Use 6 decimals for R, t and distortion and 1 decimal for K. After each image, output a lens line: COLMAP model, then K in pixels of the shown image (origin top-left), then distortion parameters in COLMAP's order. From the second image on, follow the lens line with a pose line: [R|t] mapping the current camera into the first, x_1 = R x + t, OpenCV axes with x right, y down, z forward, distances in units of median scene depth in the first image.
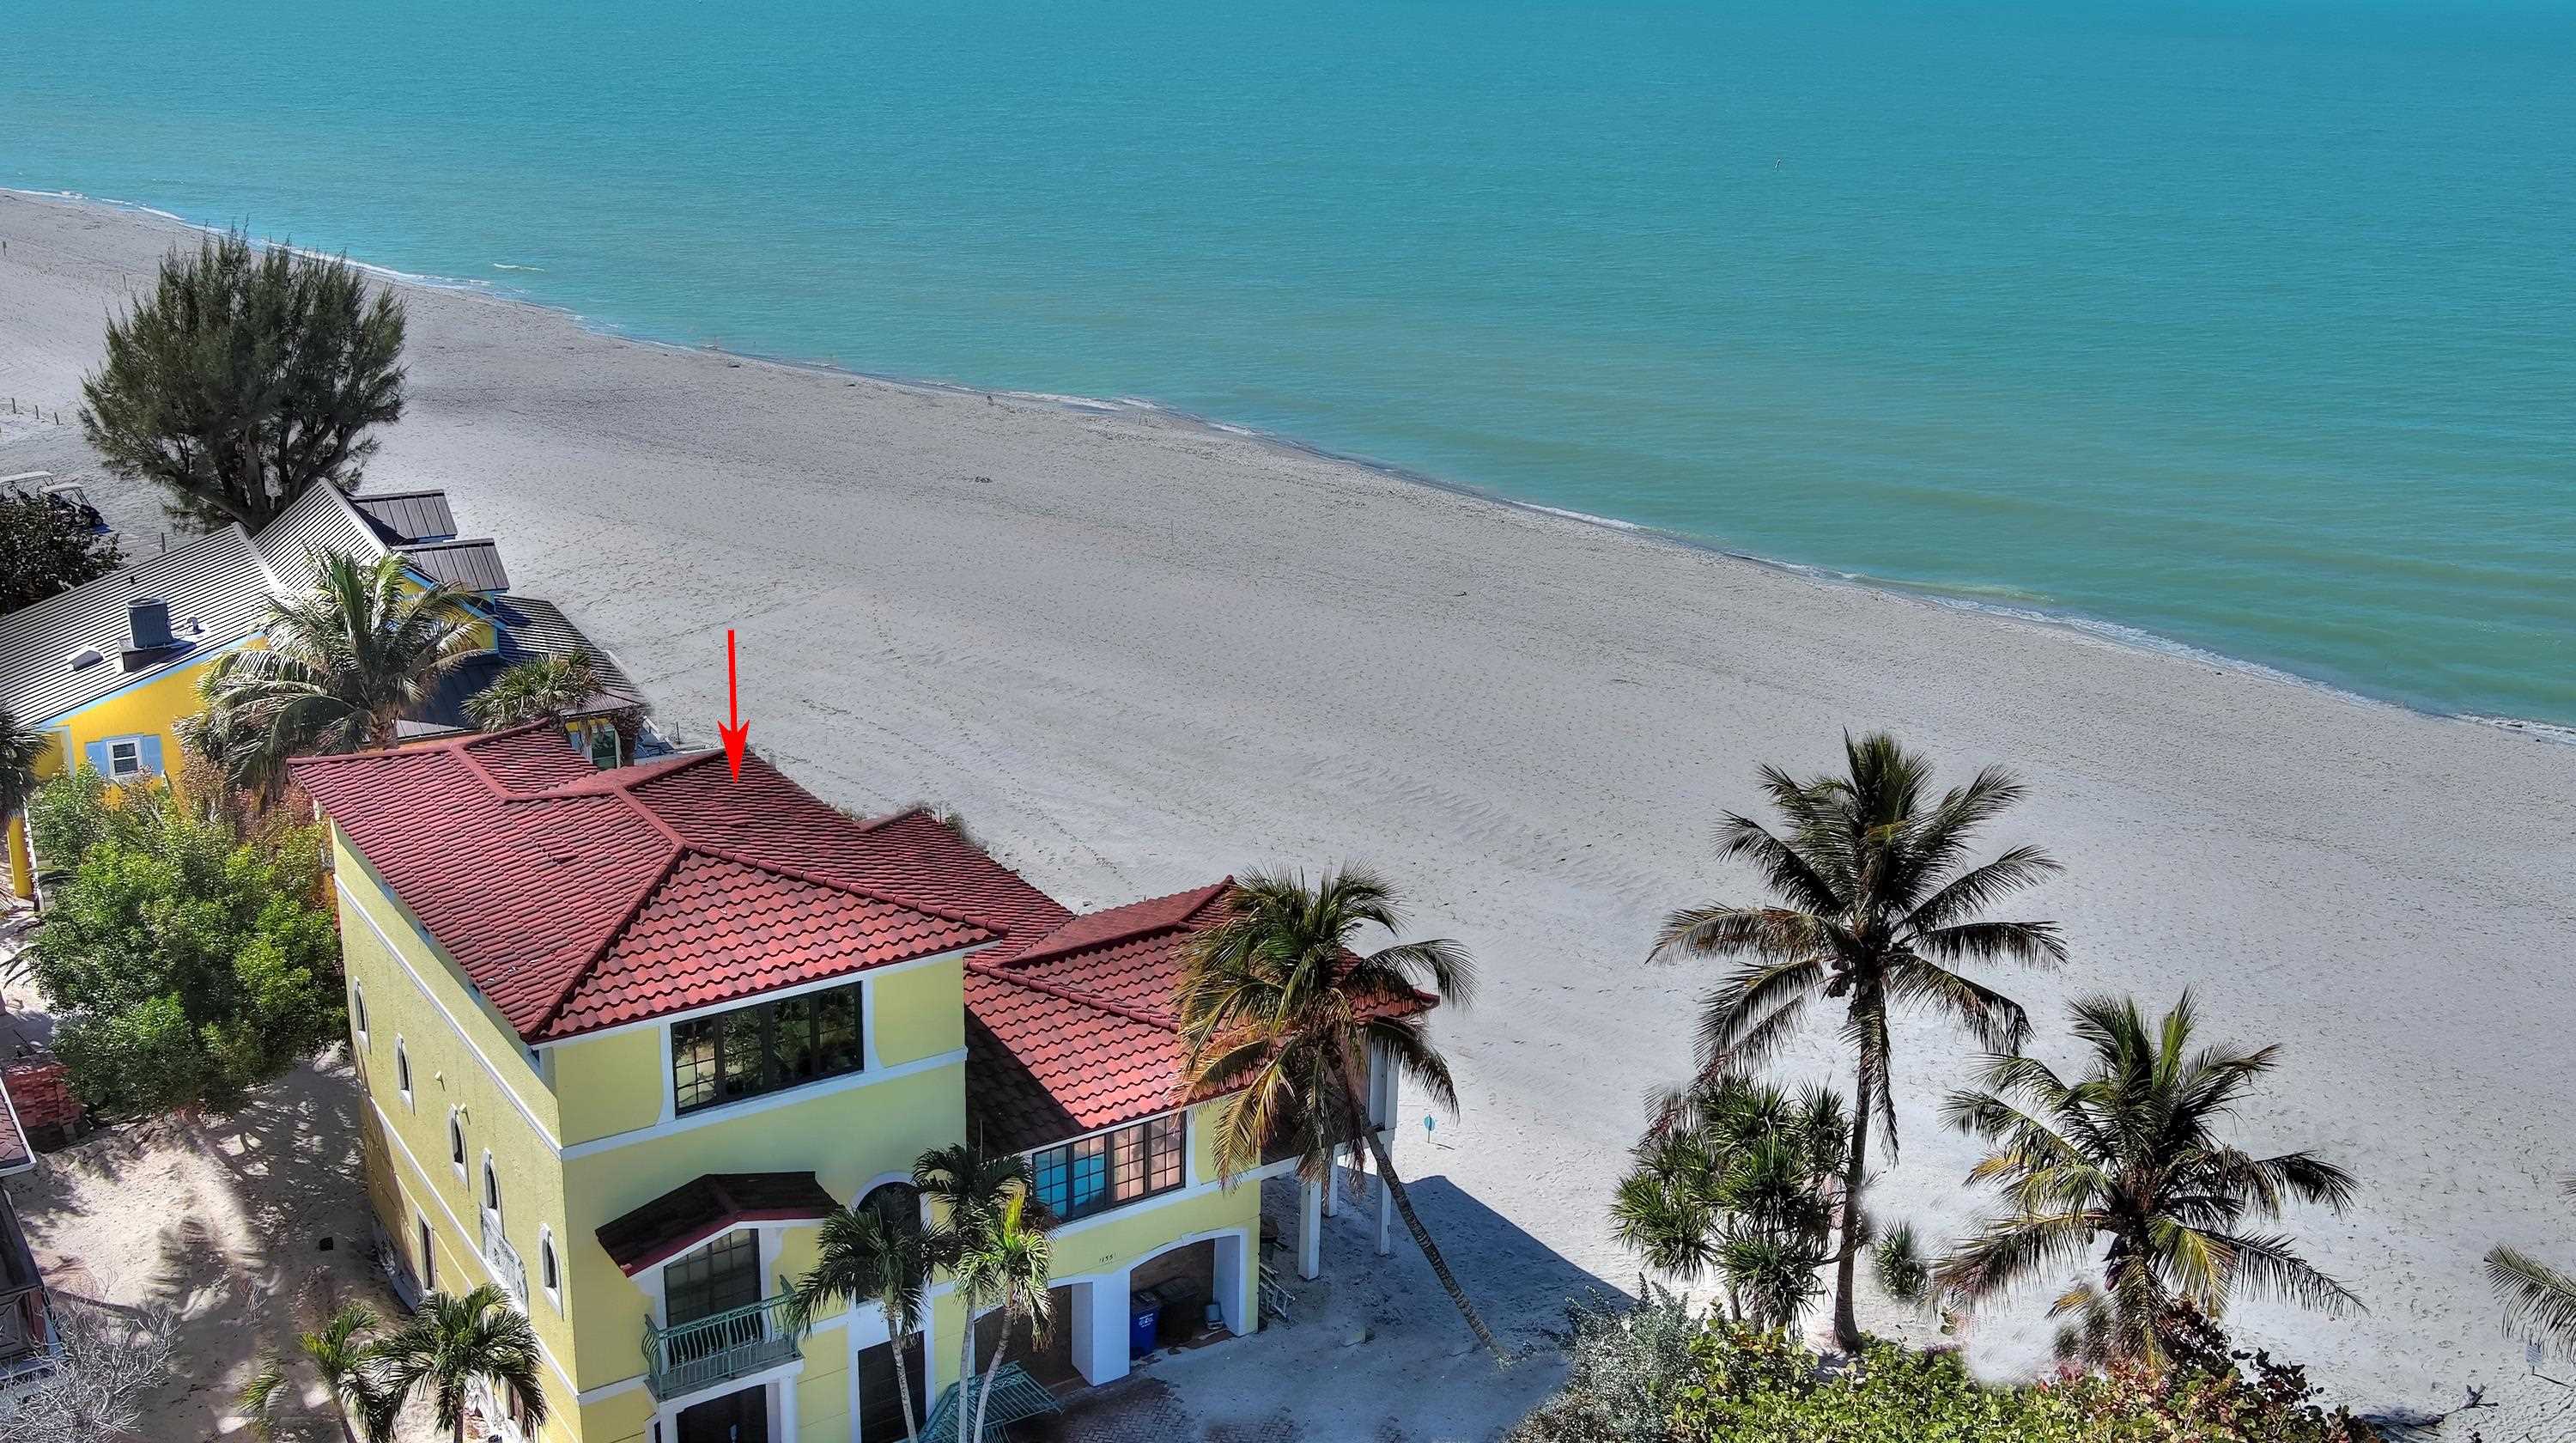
lens RADIAL K [[2462.5, 0, 1288.0], [0, 2462.5, 721.5], [0, 0, 1]] dist [0.020637, -0.041317]
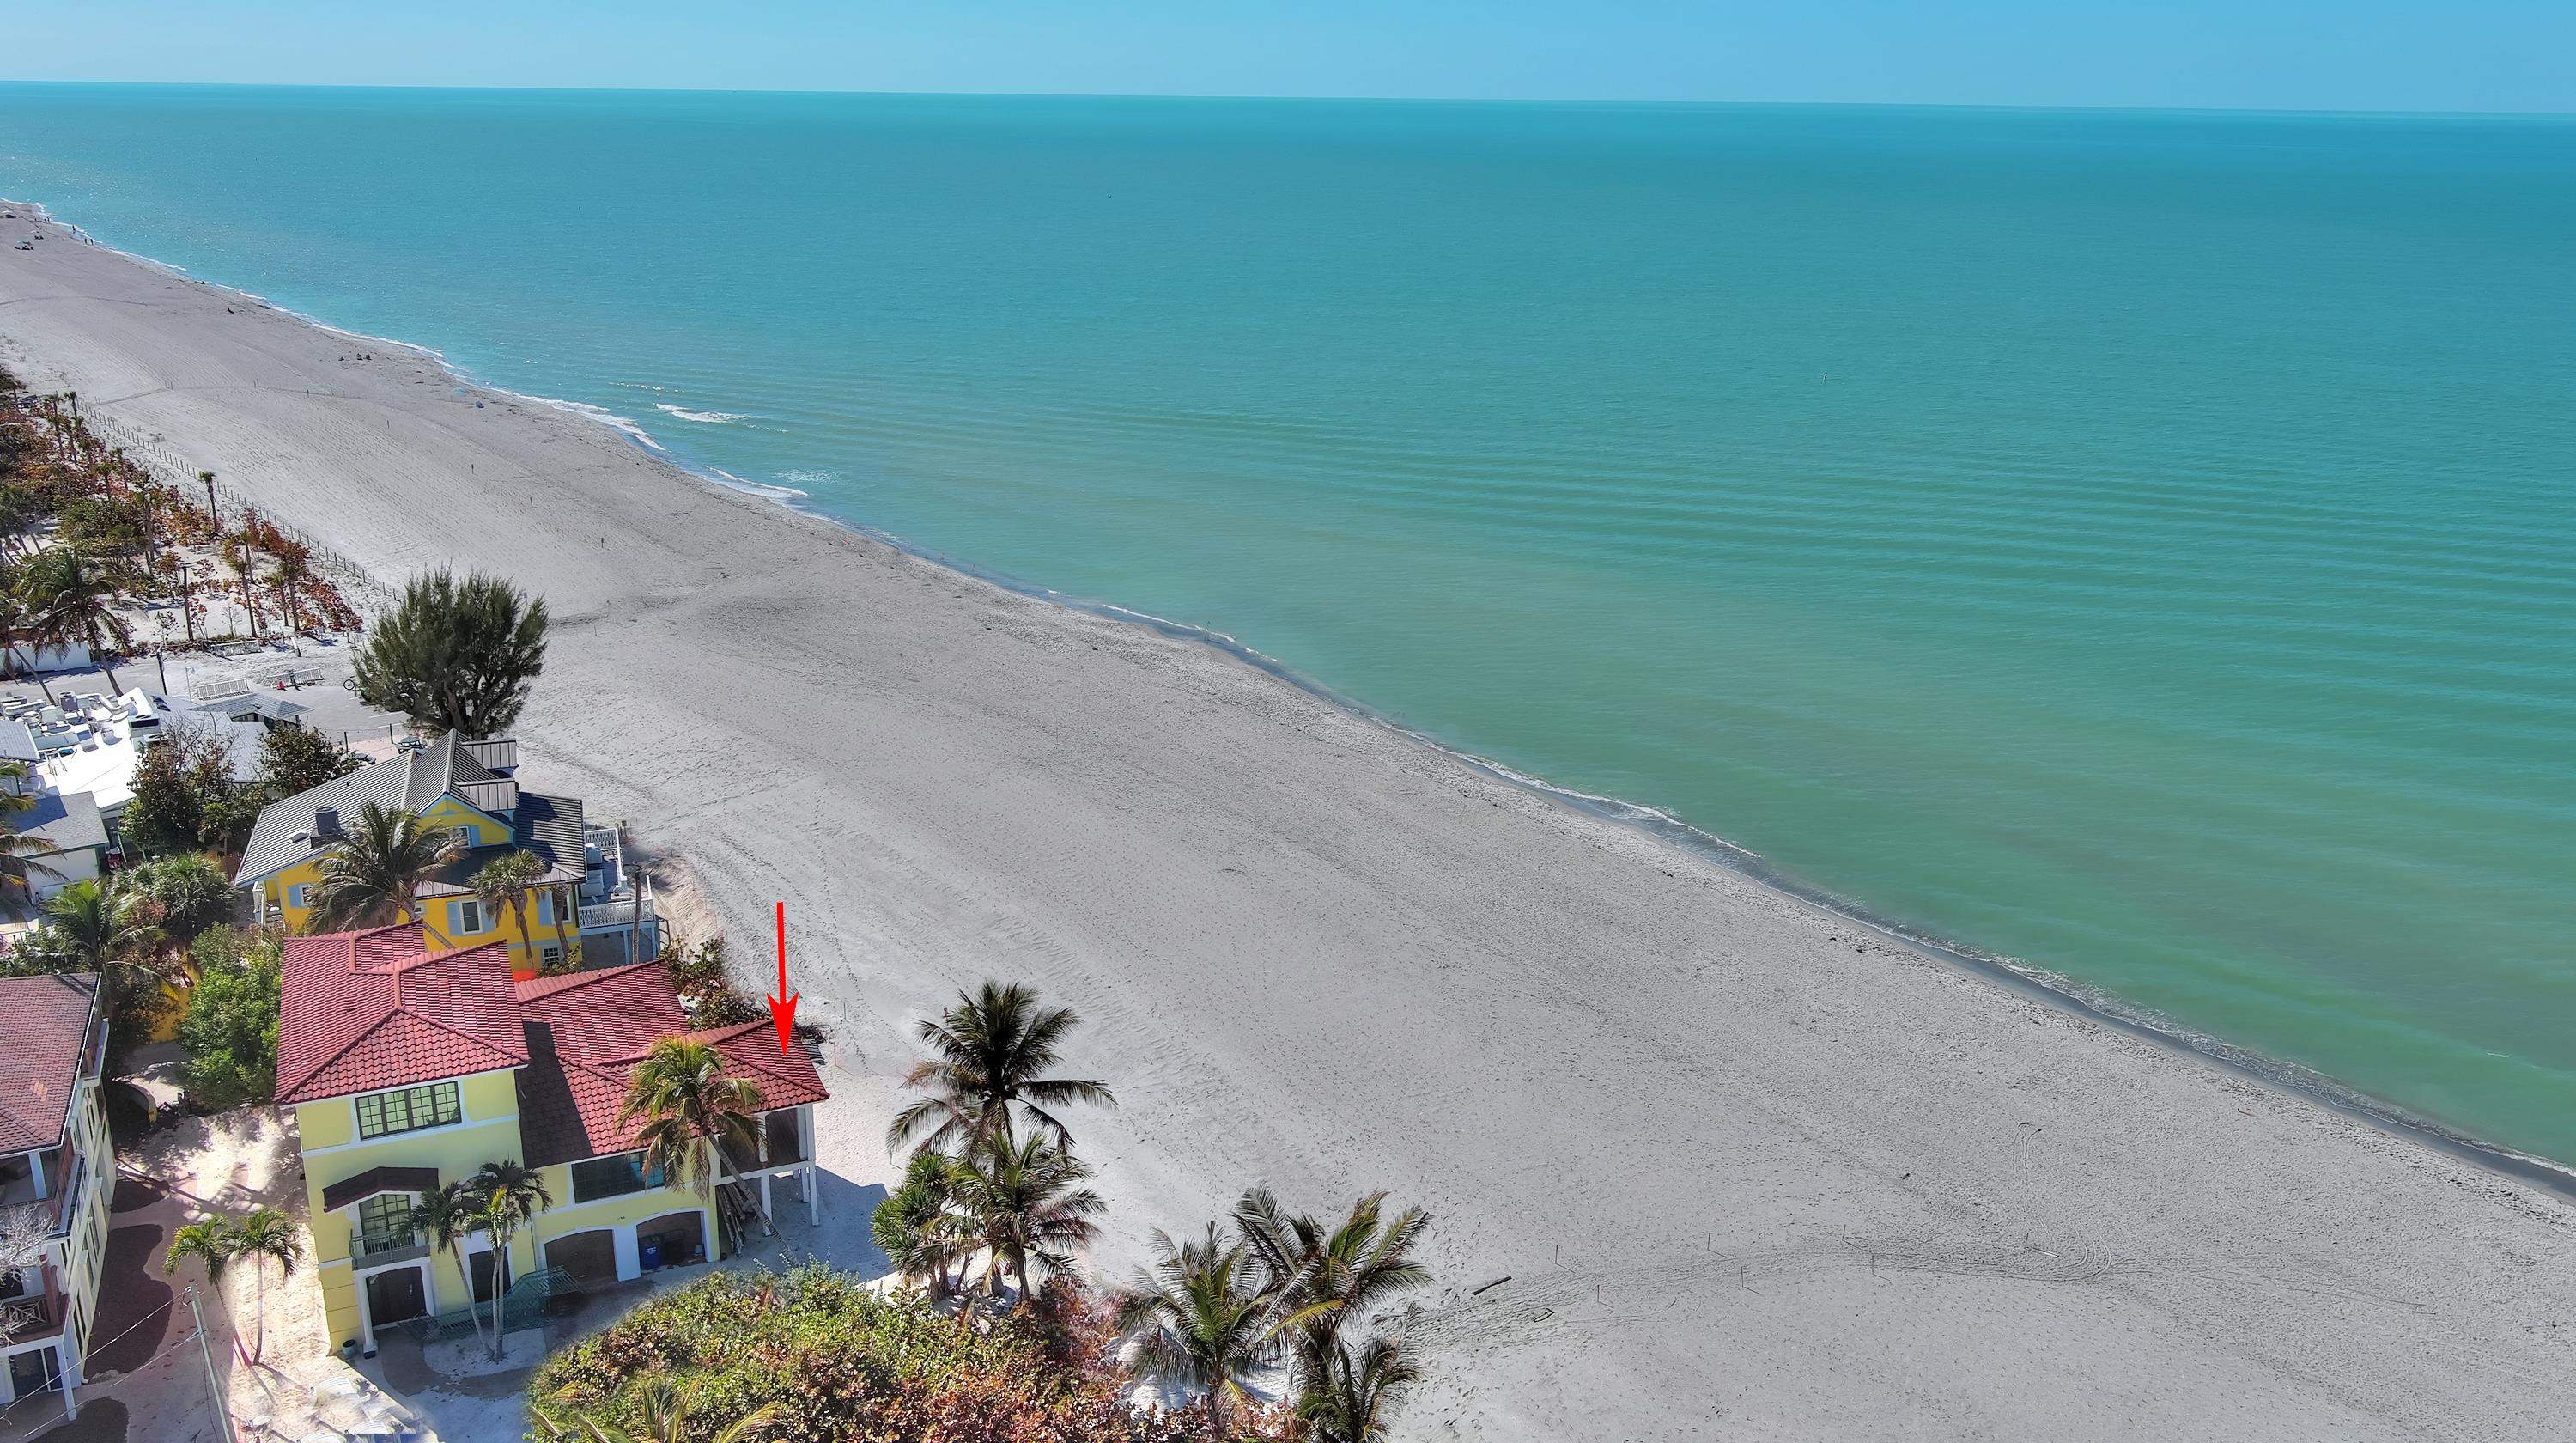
lens RADIAL K [[2008.3, 0, 1288.0], [0, 2008.3, 721.5], [0, 0, 1]] dist [0.012739, -0.004878]
pose [[0.985405, 0.041299, -0.165138, 0.709981], [-0.042786, 0.999069, -0.005458, -0.198152], [0.164759, 0.012444, 0.986255, -0.524657]]
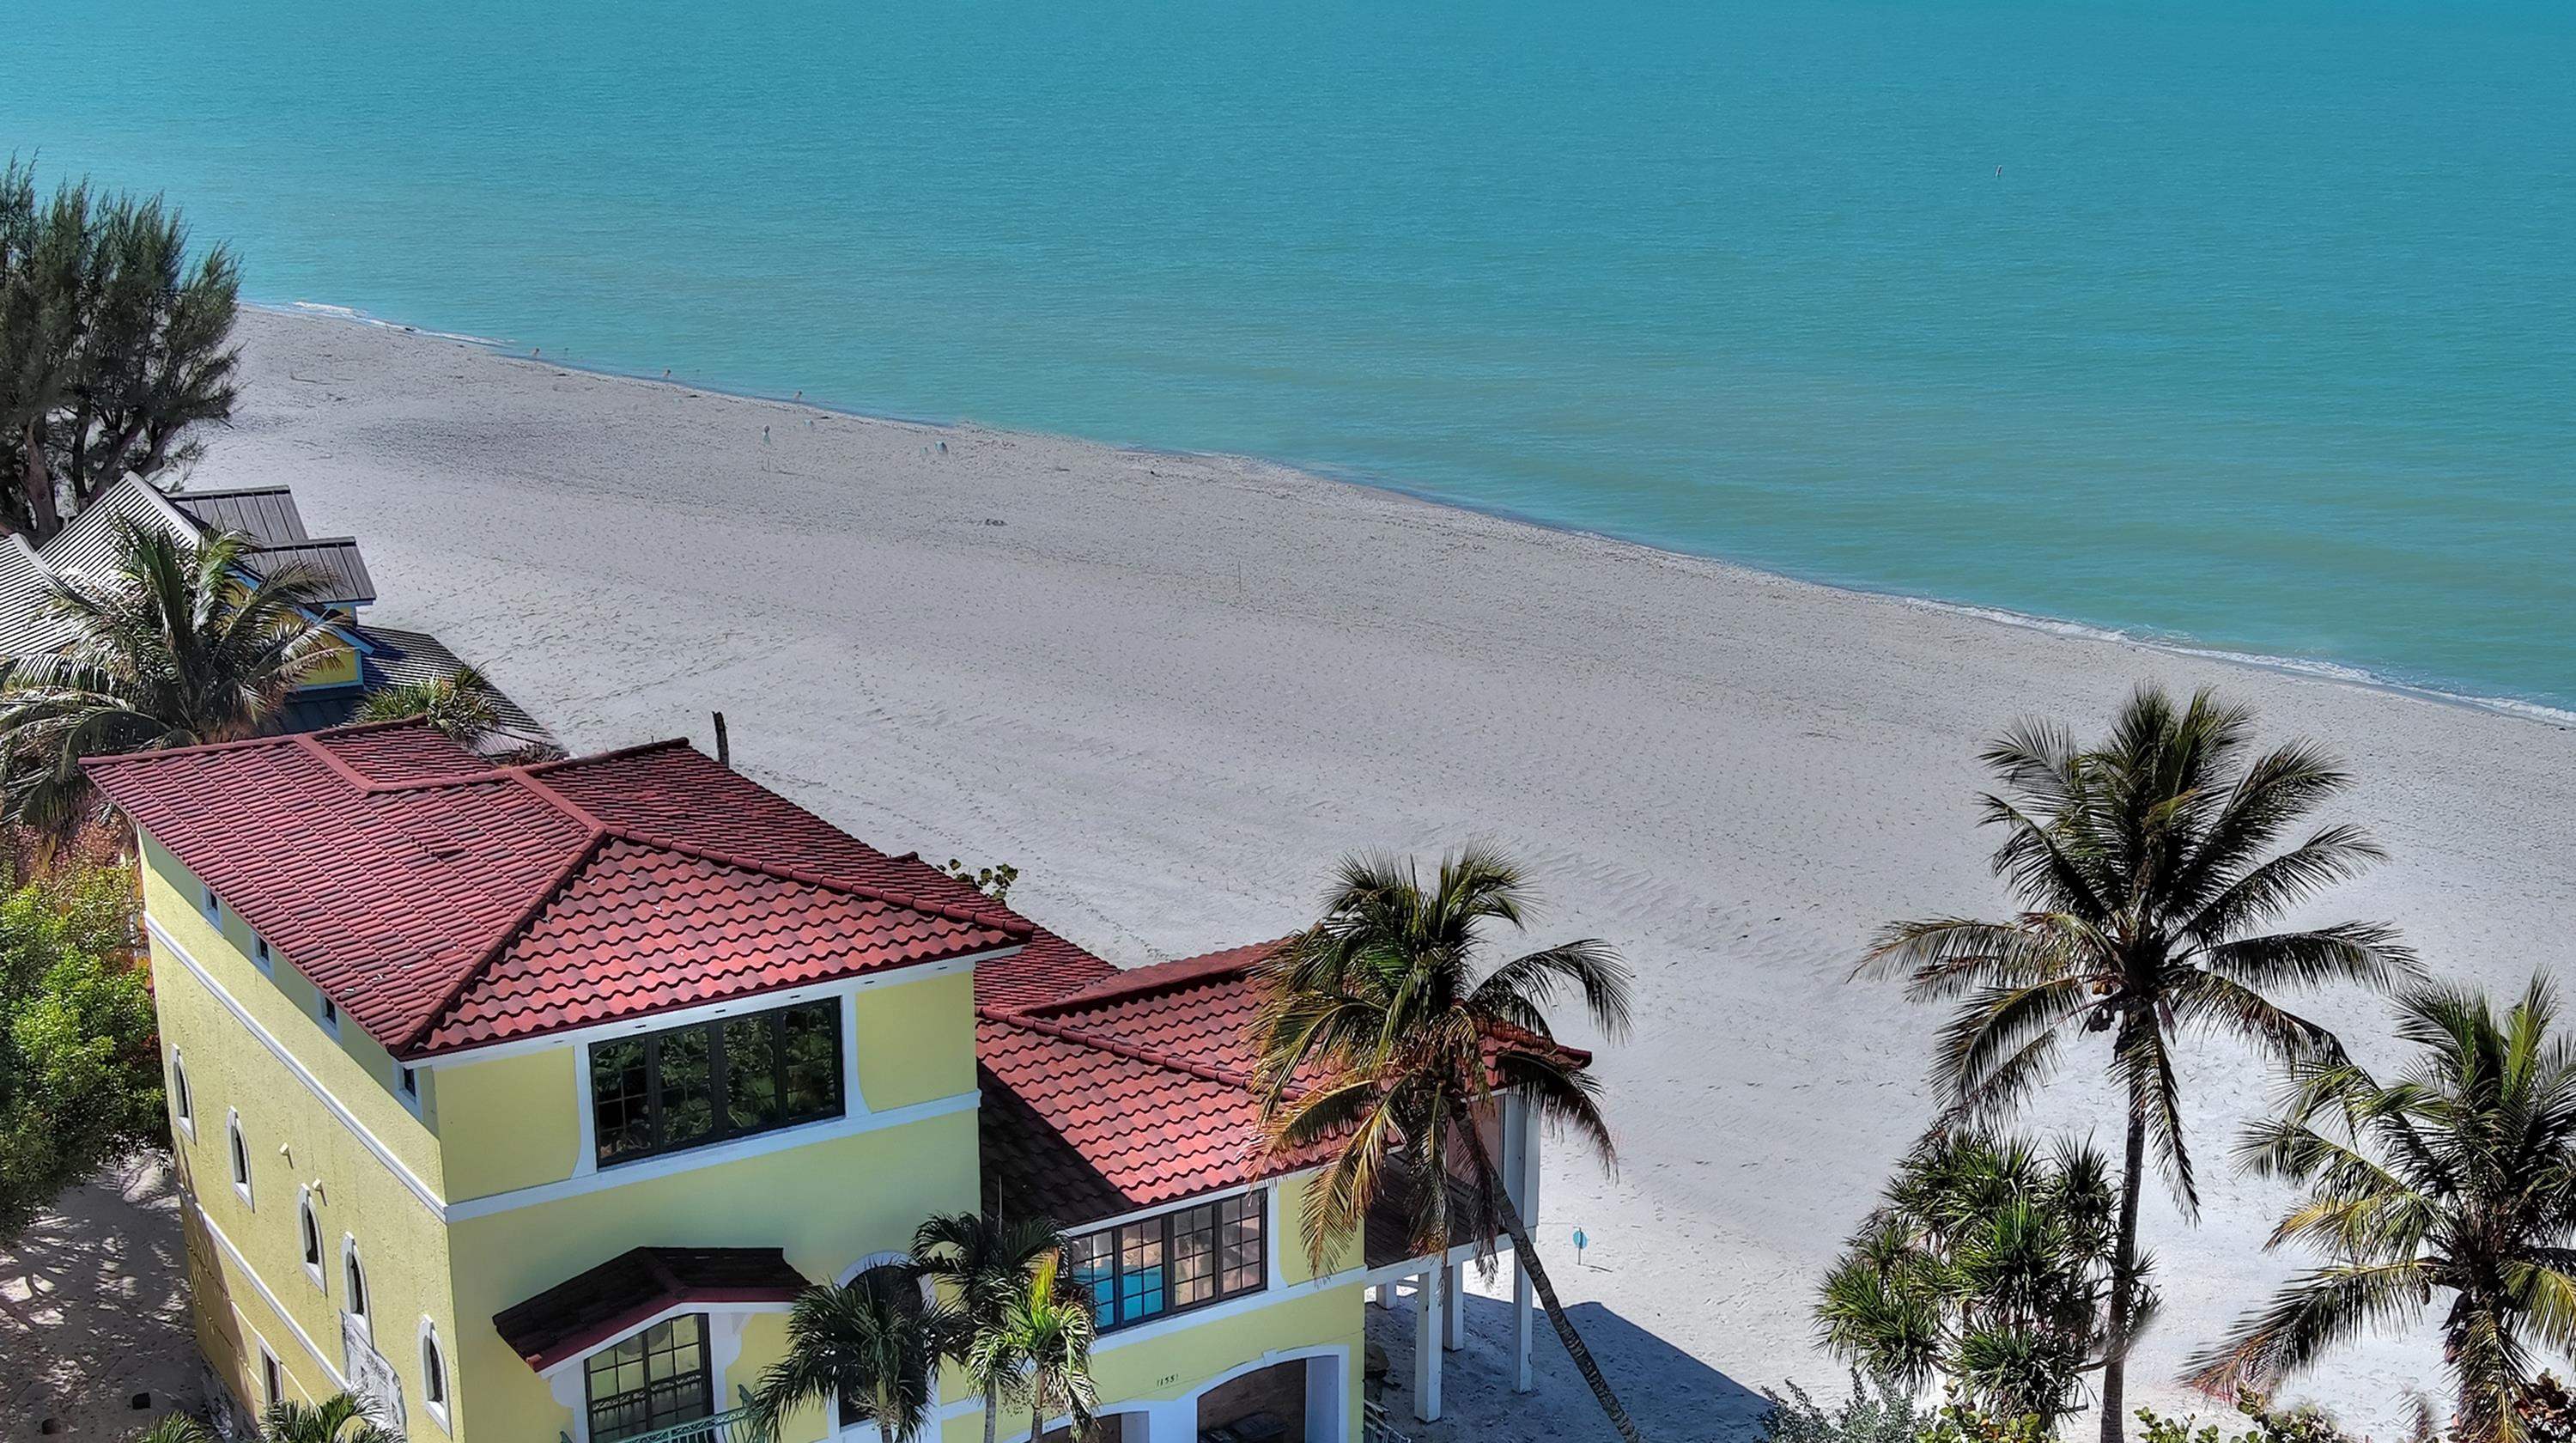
lens RADIAL K [[3114.8, 0, 1520.6], [0, 3114.8, 913.4], [0, 0, 1]] dist [0.021463, -0.056170]
pose [[0.999044, -0.013057, 0.041710, -0.001476], [0.013062, 0.999915, 0.000158, 0.072434], [-0.041708, 0.000387, 0.999130, 0.018939]]
